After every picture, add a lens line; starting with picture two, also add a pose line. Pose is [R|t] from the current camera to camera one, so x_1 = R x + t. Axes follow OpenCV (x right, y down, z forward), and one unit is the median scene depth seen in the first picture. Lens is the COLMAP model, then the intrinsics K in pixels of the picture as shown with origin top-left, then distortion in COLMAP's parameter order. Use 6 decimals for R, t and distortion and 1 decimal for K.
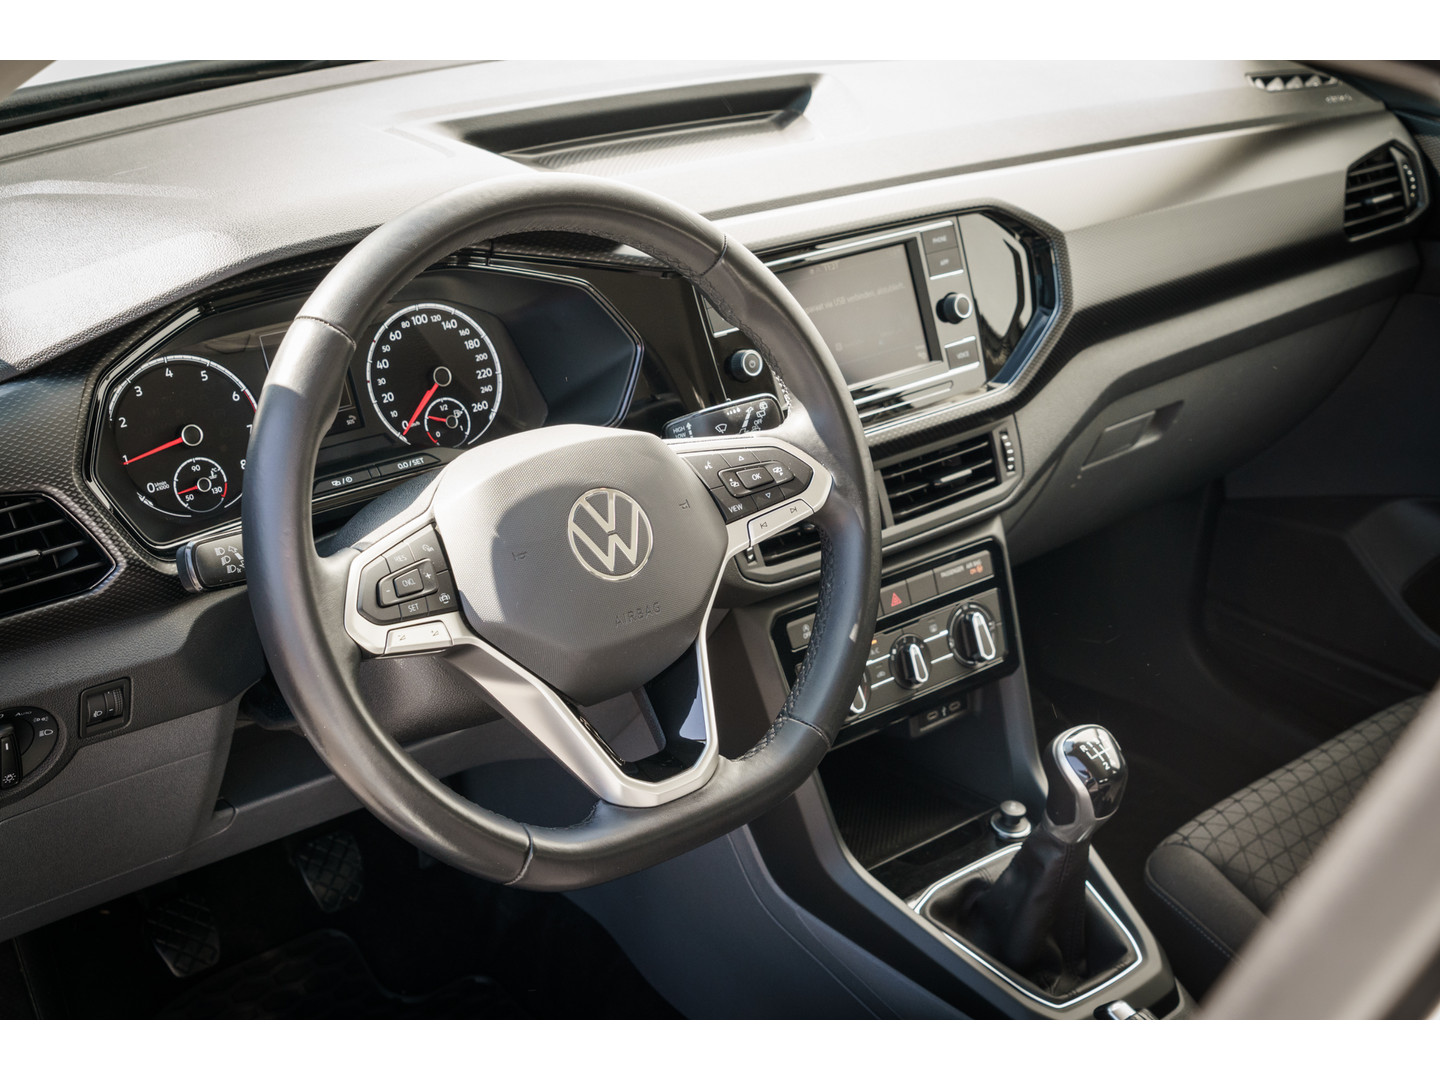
lens RADIAL K [[1919.6, 0, 720.3], [0, 1919.6, 539.8], [0, 0, 1]] dist [-0.042107, 0.000000]
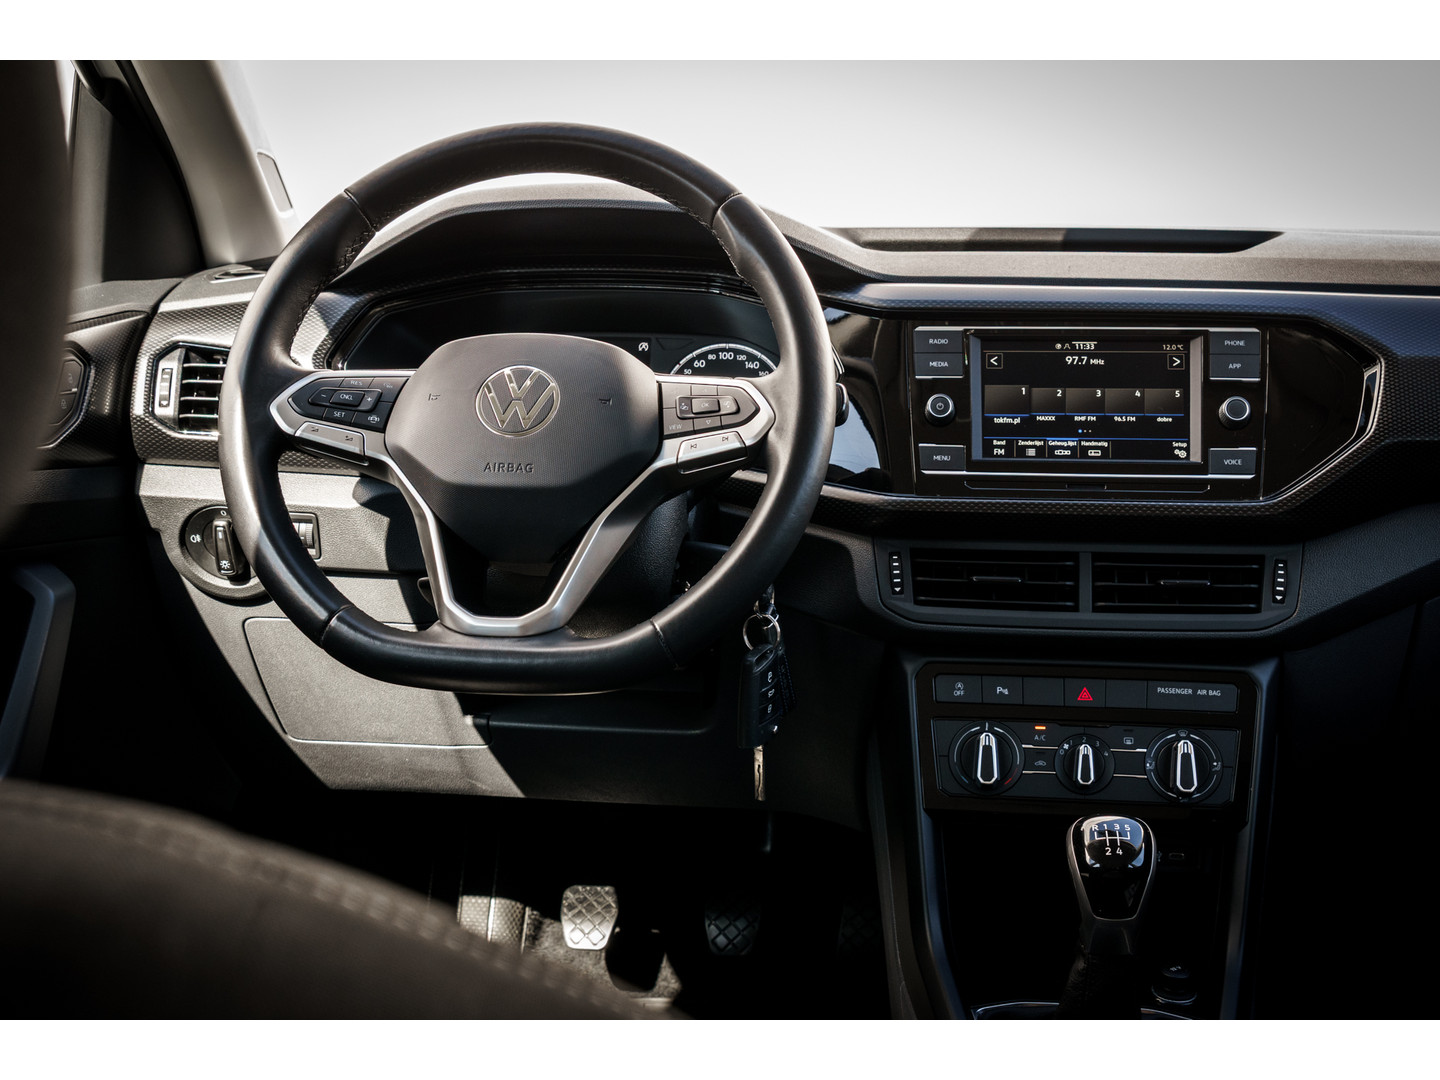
lens RADIAL K [[1700.6, 0, 719.3], [0, 1700.6, 540.5], [0, 0, 1]] dist [0.000748, 0.000000]
pose [[0.681013, 0.101307, -0.725229, 0.607158], [-0.305657, 0.939307, -0.155810, 0.155227], [0.665428, 0.327780, 0.670646, 0.332918]]
